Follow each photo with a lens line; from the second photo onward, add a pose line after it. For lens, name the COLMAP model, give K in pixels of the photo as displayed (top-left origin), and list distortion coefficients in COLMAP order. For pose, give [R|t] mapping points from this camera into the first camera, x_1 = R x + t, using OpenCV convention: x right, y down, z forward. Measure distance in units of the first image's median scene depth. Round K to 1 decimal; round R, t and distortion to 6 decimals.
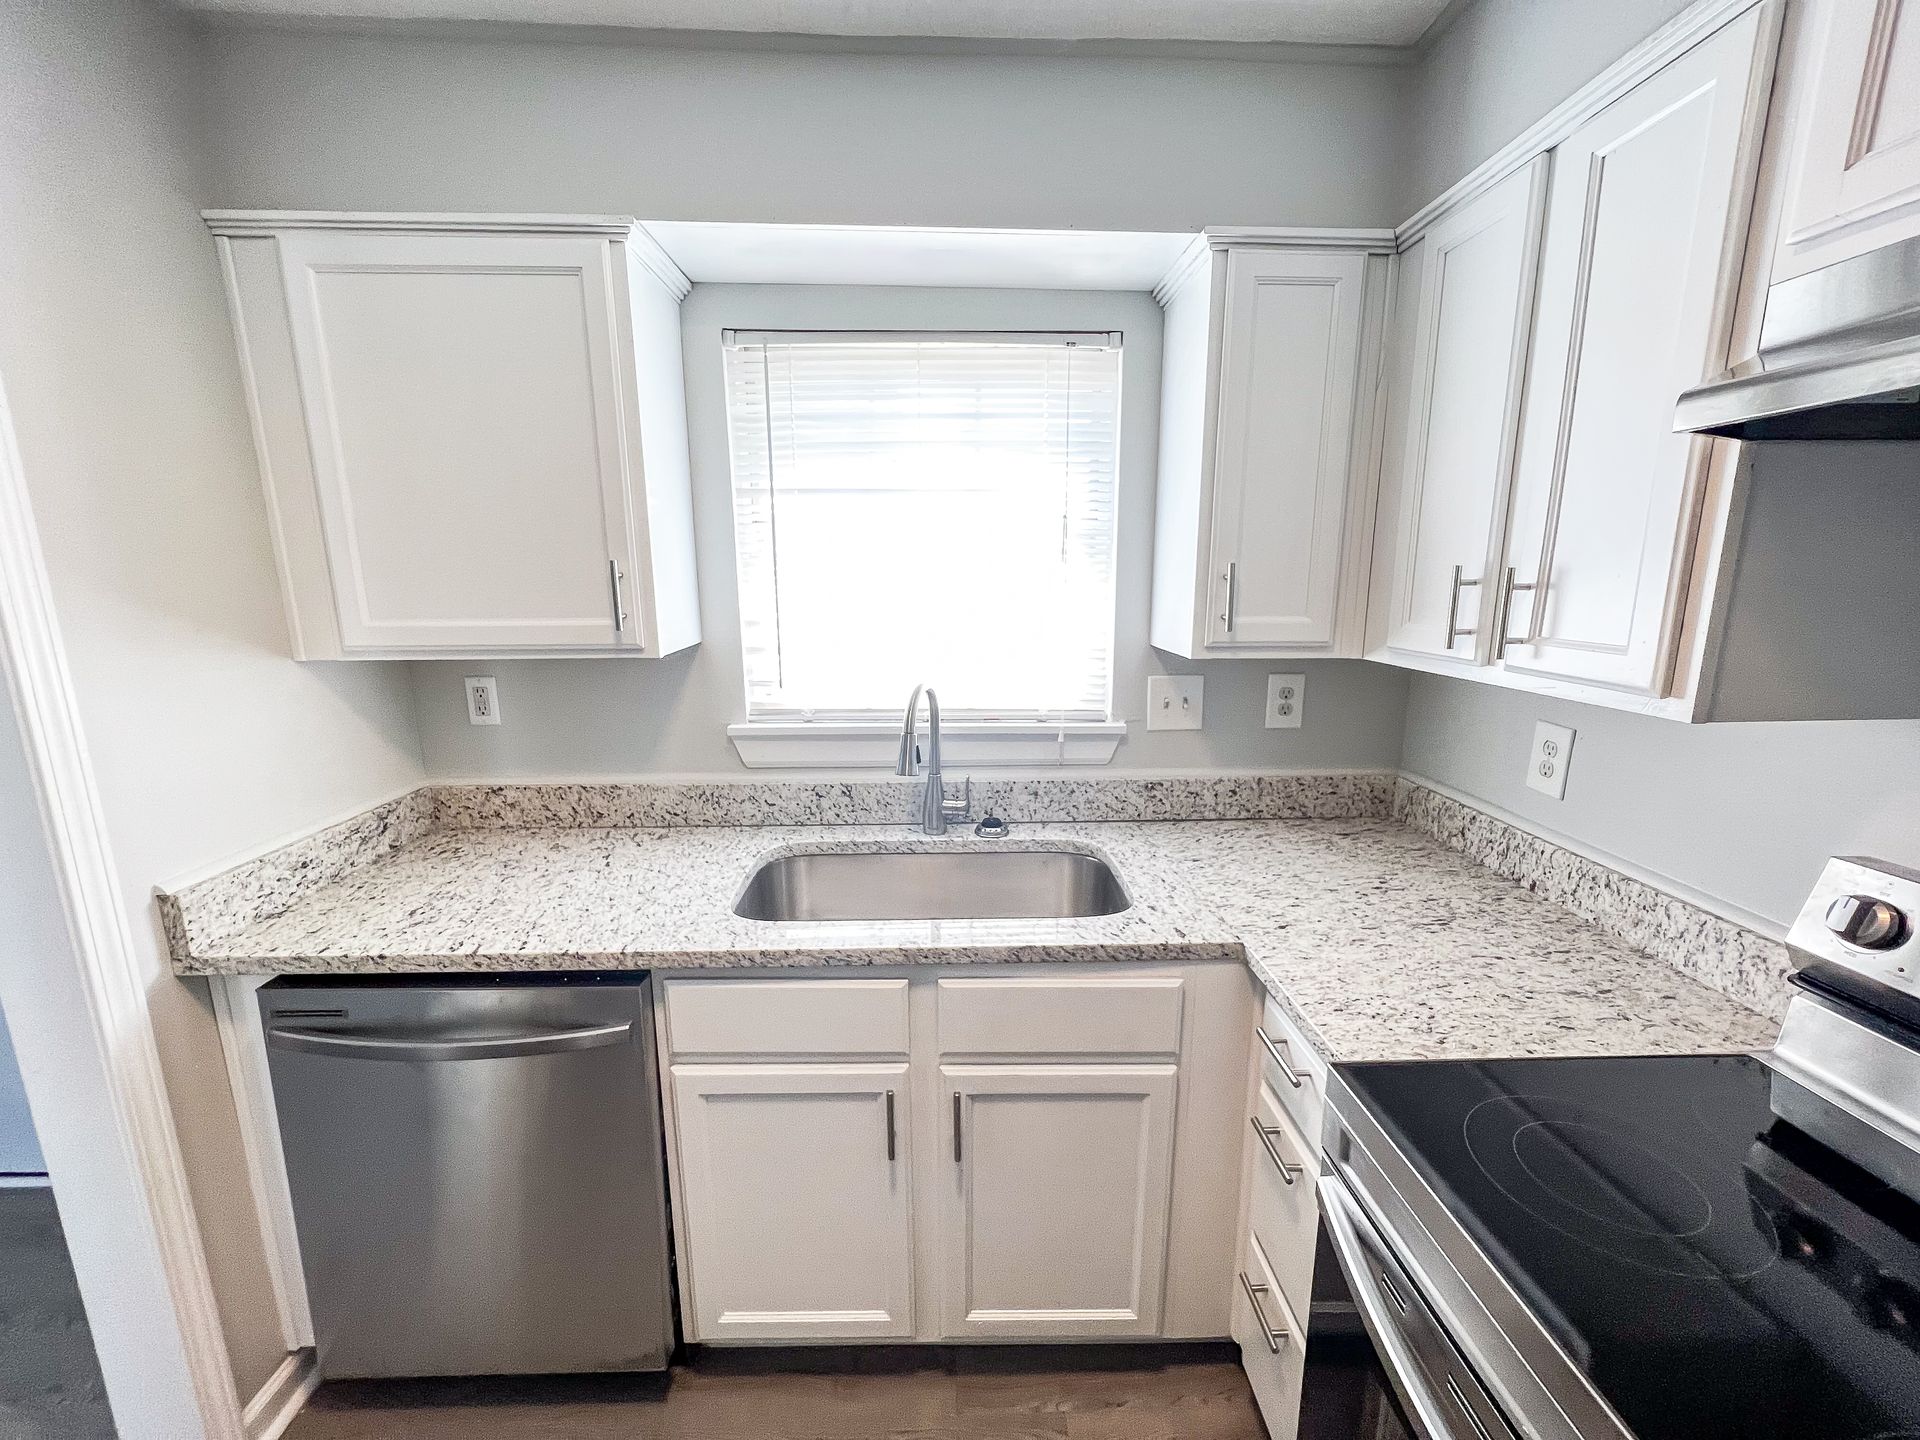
lens RADIAL K [[776.8, 0, 957.4], [0, 776.8, 724.2], [0, 0, 1]] dist [-0.000847, 0.000621]
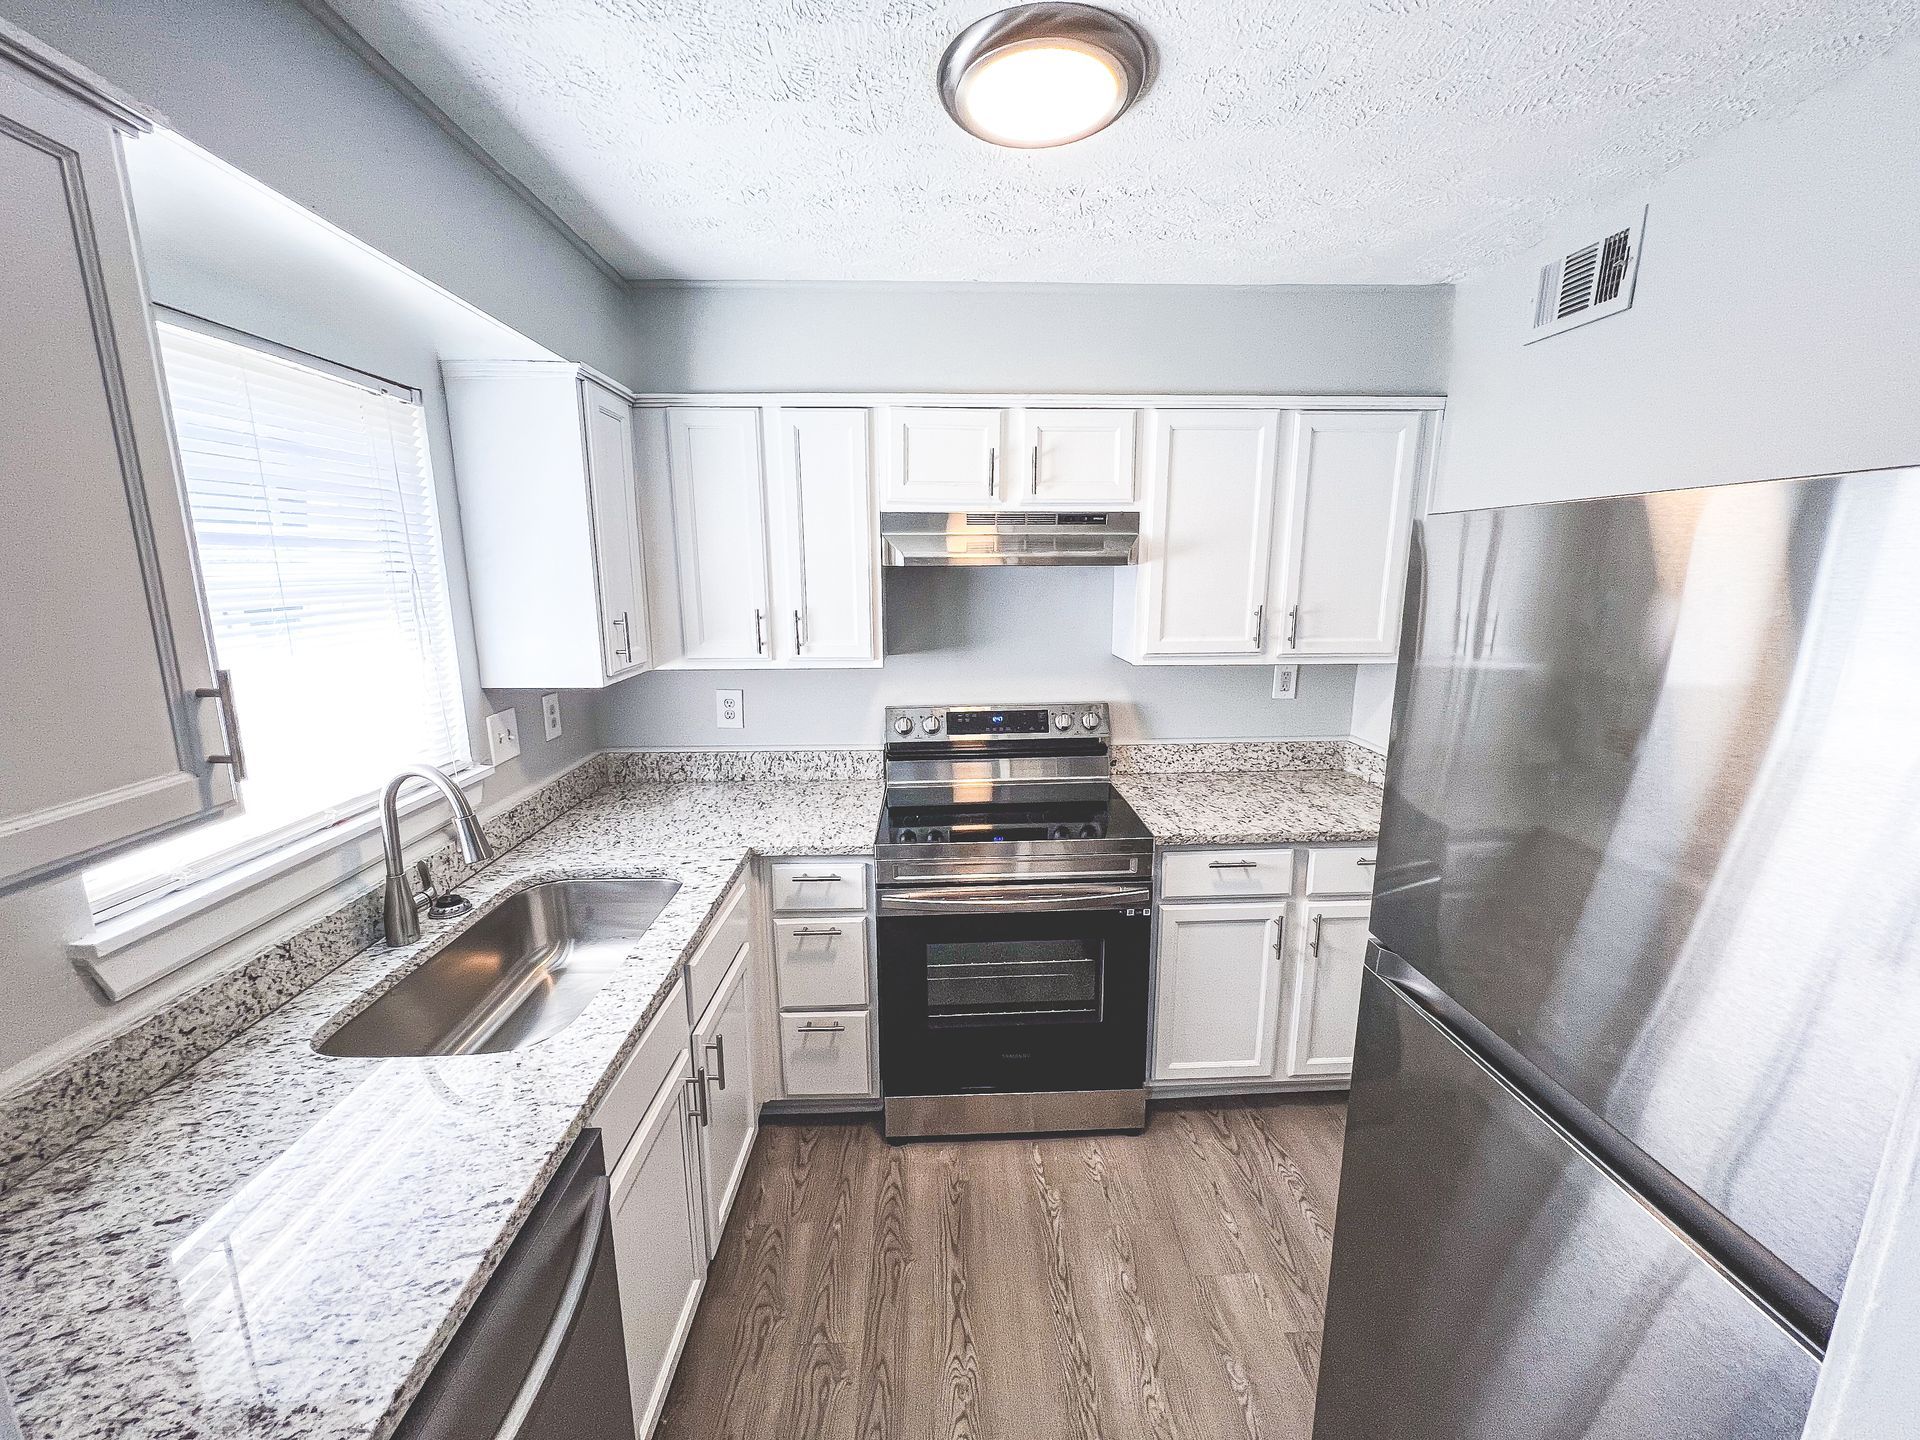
lens RADIAL K [[776.8, 0, 964.9], [0, 776.8, 721.7], [0, 0, 1]] dist [-0.000847, 0.000621]
pose [[-0.014069, -0.194393, 0.980823, -0.809901], [0.195170, 0.961519, 0.193366, -0.133407], [-0.980669, 0.194148, 0.024412, 0.331369]]
